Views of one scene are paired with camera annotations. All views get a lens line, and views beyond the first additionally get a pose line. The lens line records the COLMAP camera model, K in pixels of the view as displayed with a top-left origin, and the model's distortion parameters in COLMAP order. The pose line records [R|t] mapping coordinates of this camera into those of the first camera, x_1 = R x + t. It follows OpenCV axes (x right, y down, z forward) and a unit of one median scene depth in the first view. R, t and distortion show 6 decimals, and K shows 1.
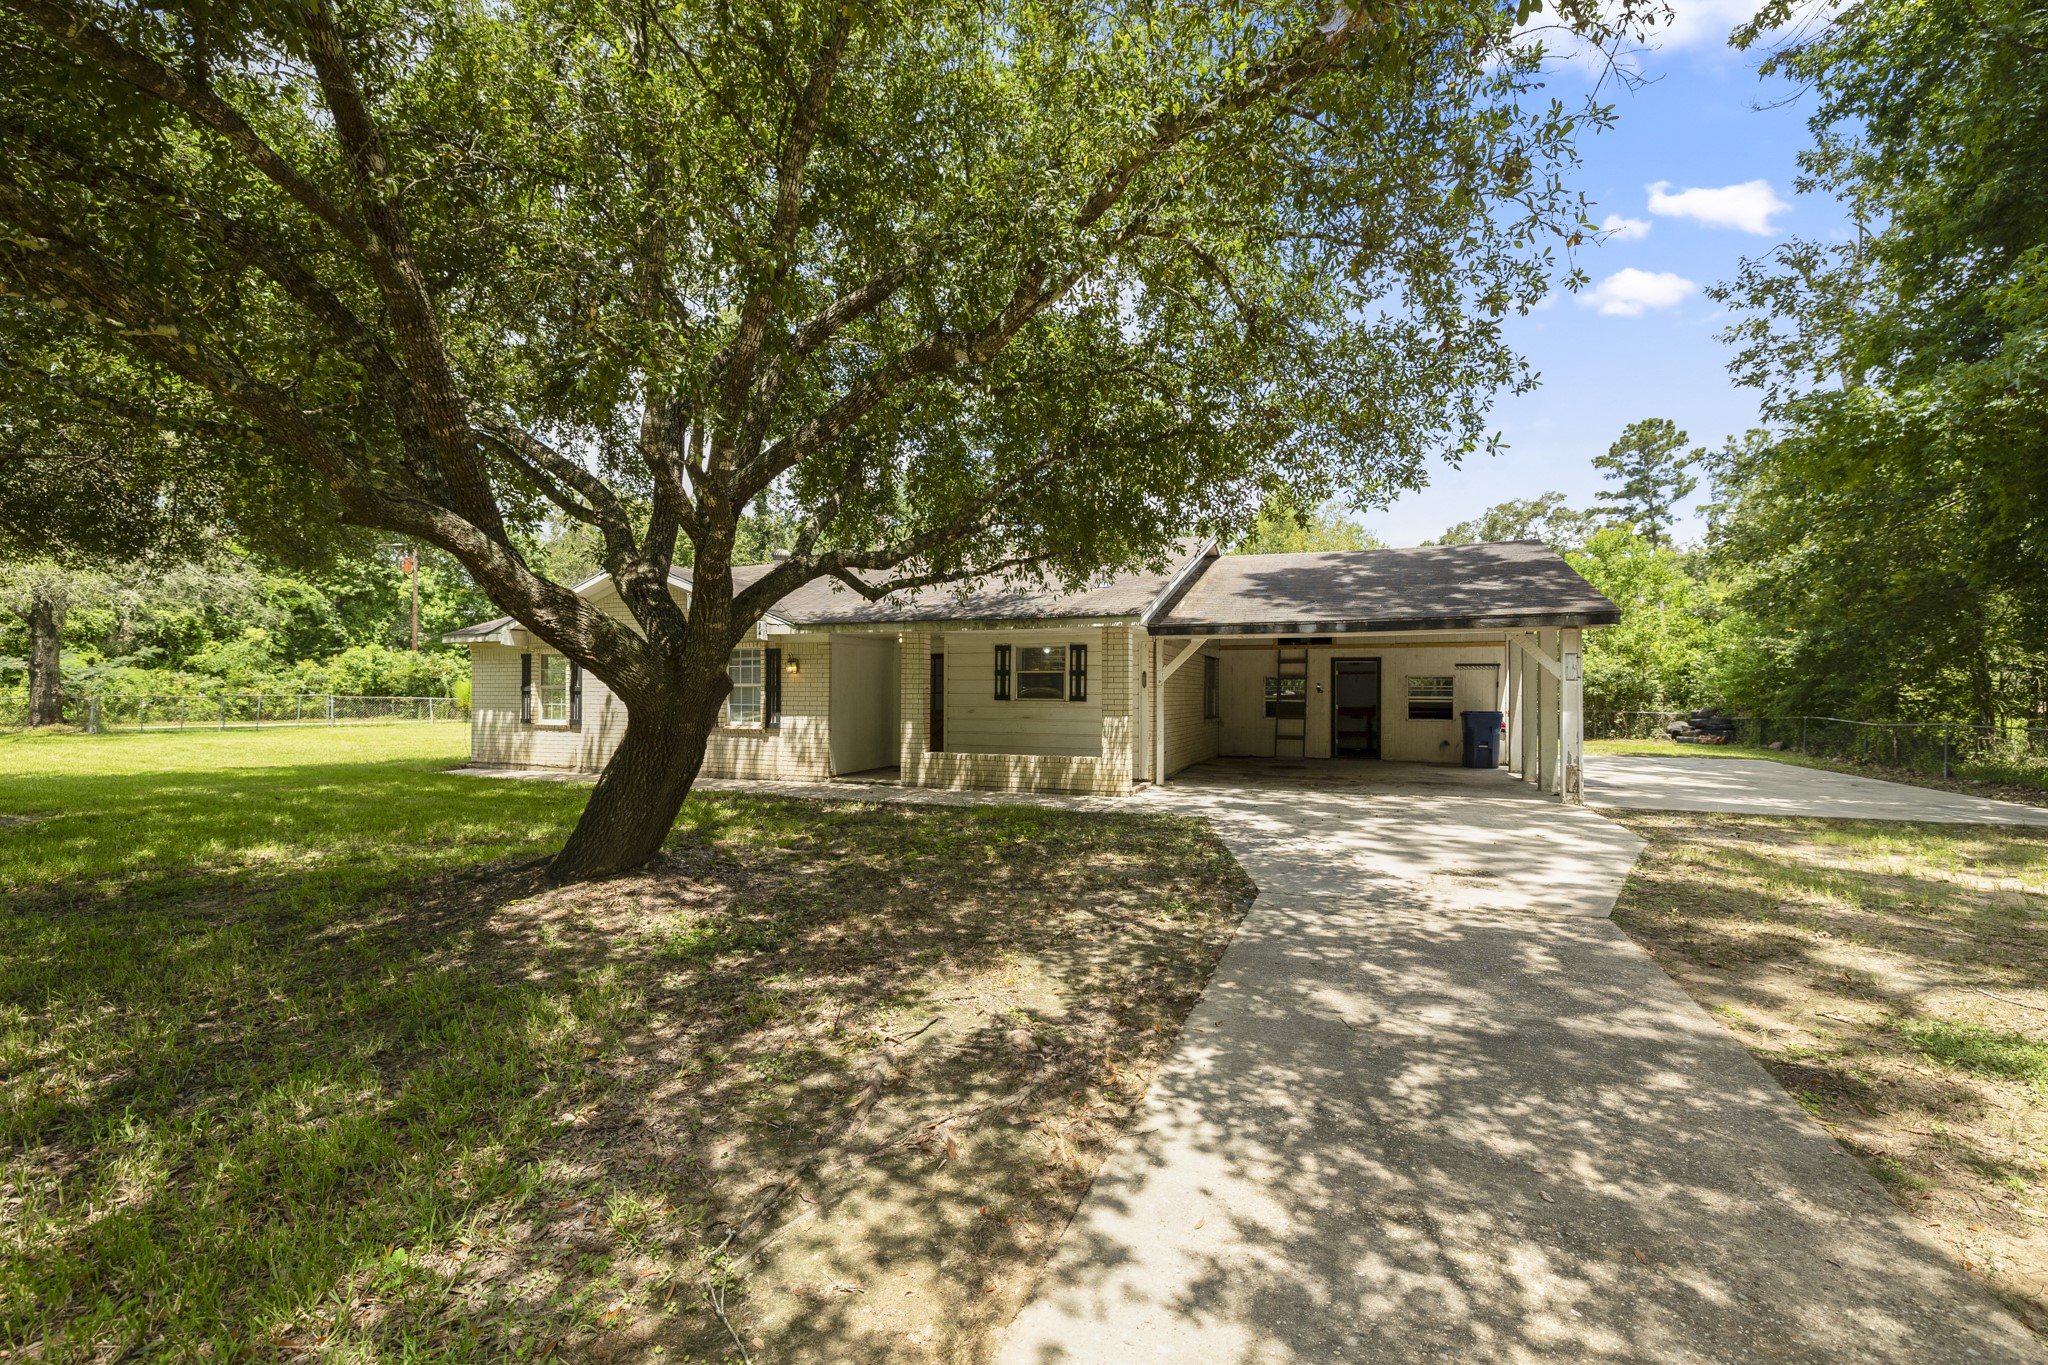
lens RADIAL K [[877.8, 0, 1025.3], [0, 877.8, 690.6], [0, 0, 1]] dist [-0.000332, -0.000103]
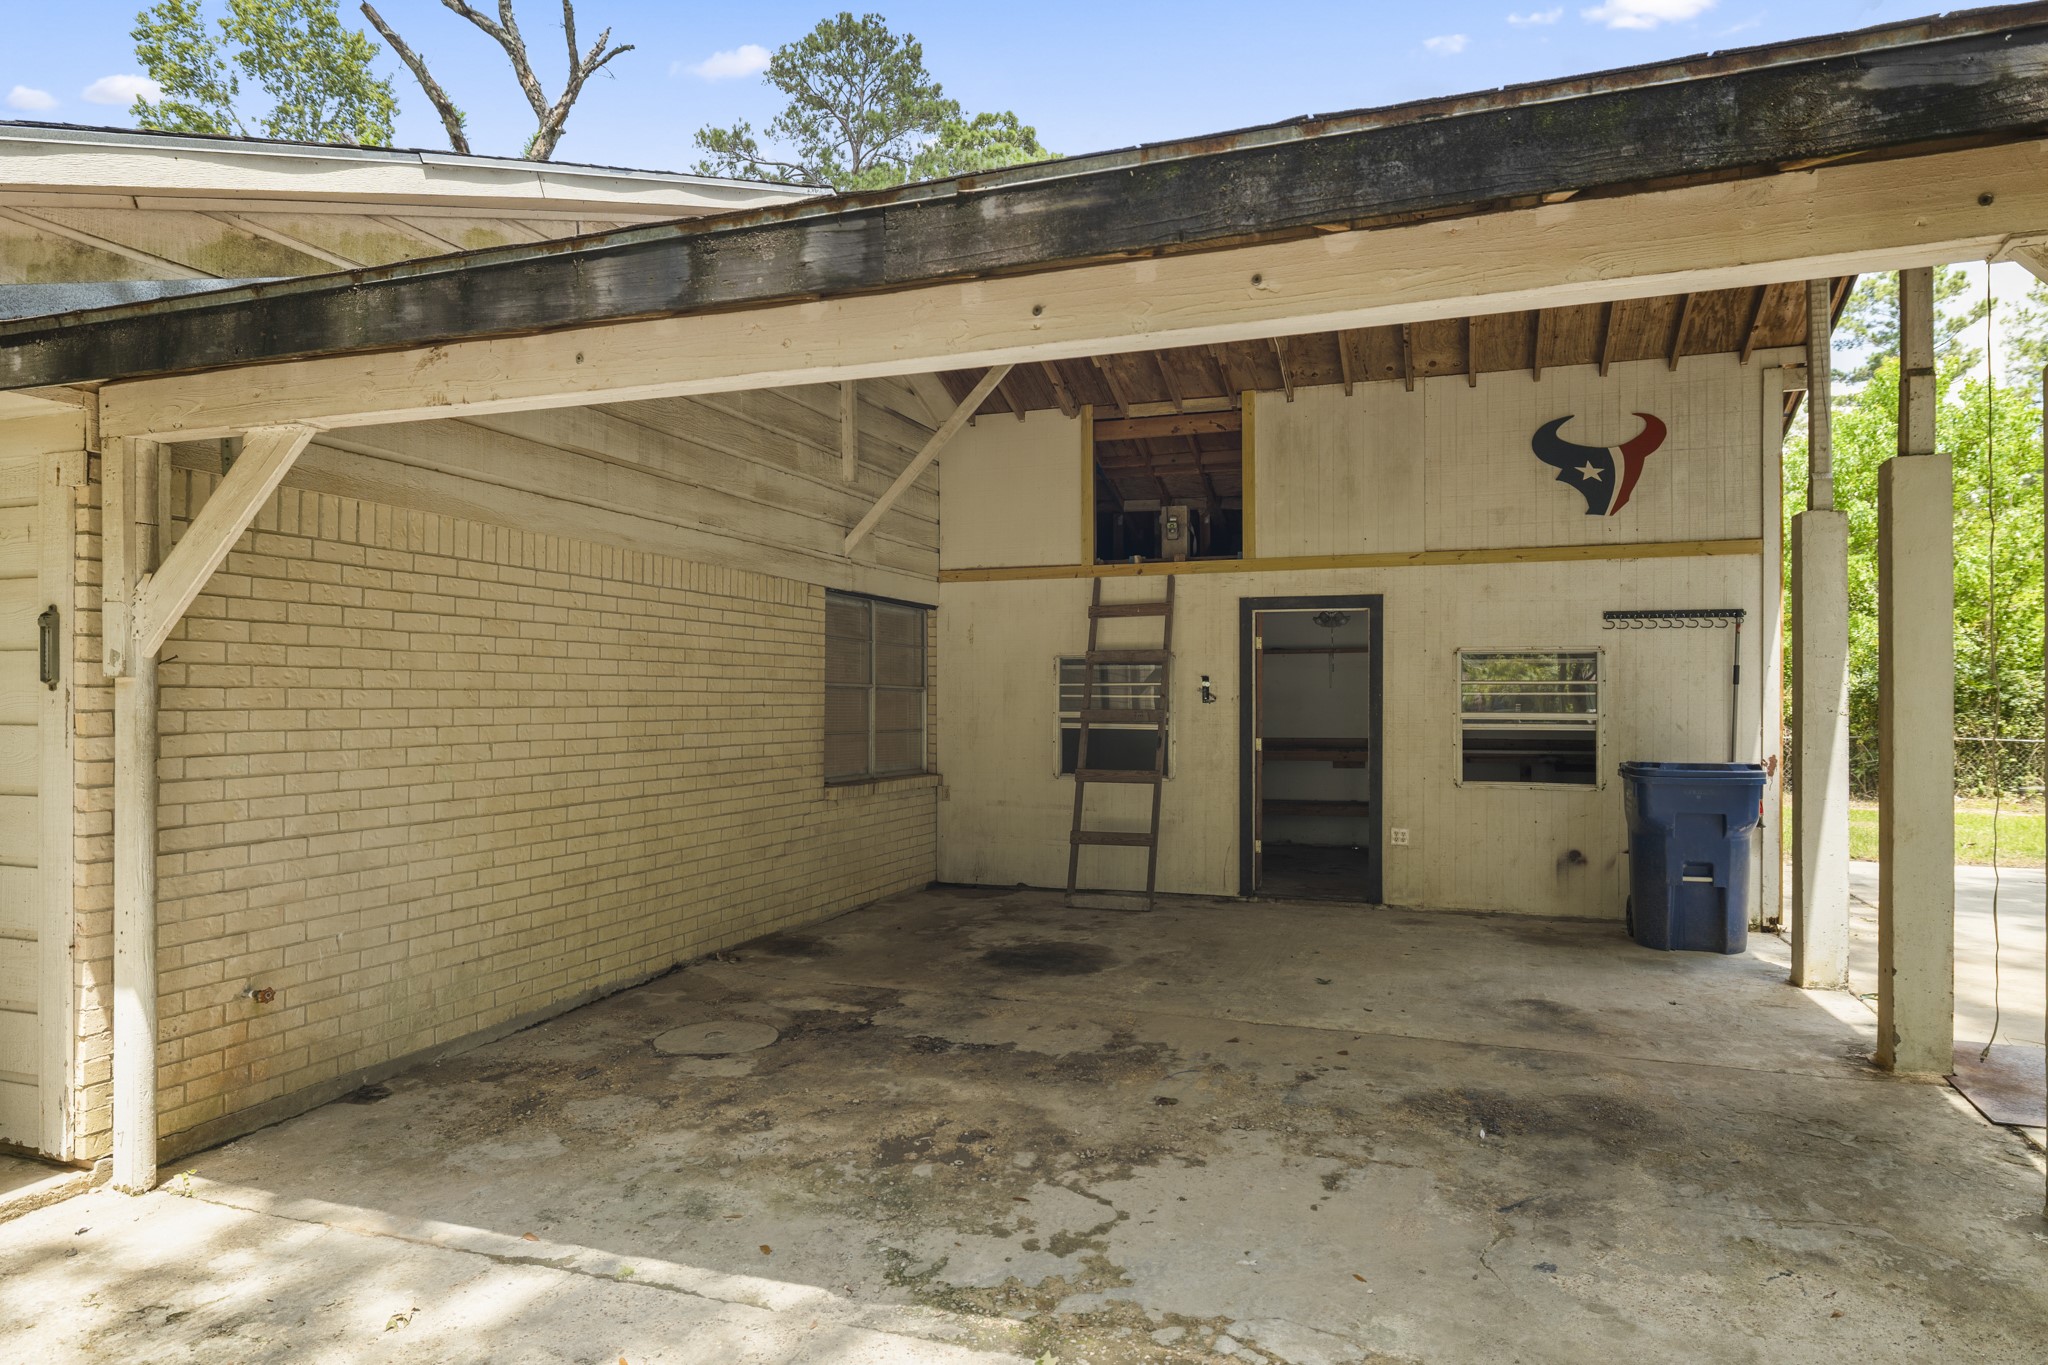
lens RADIAL K [[1229.3, 0, 1022.8], [0, 1229.3, 680.8], [0, 0, 1]] dist [0.001502, 0.001193]
pose [[0.999872, -0.006018, 0.014791, 0.265195], [0.006134, 0.999951, -0.007754, -0.002654], [-0.014744, 0.007844, 0.999861, 0.541799]]
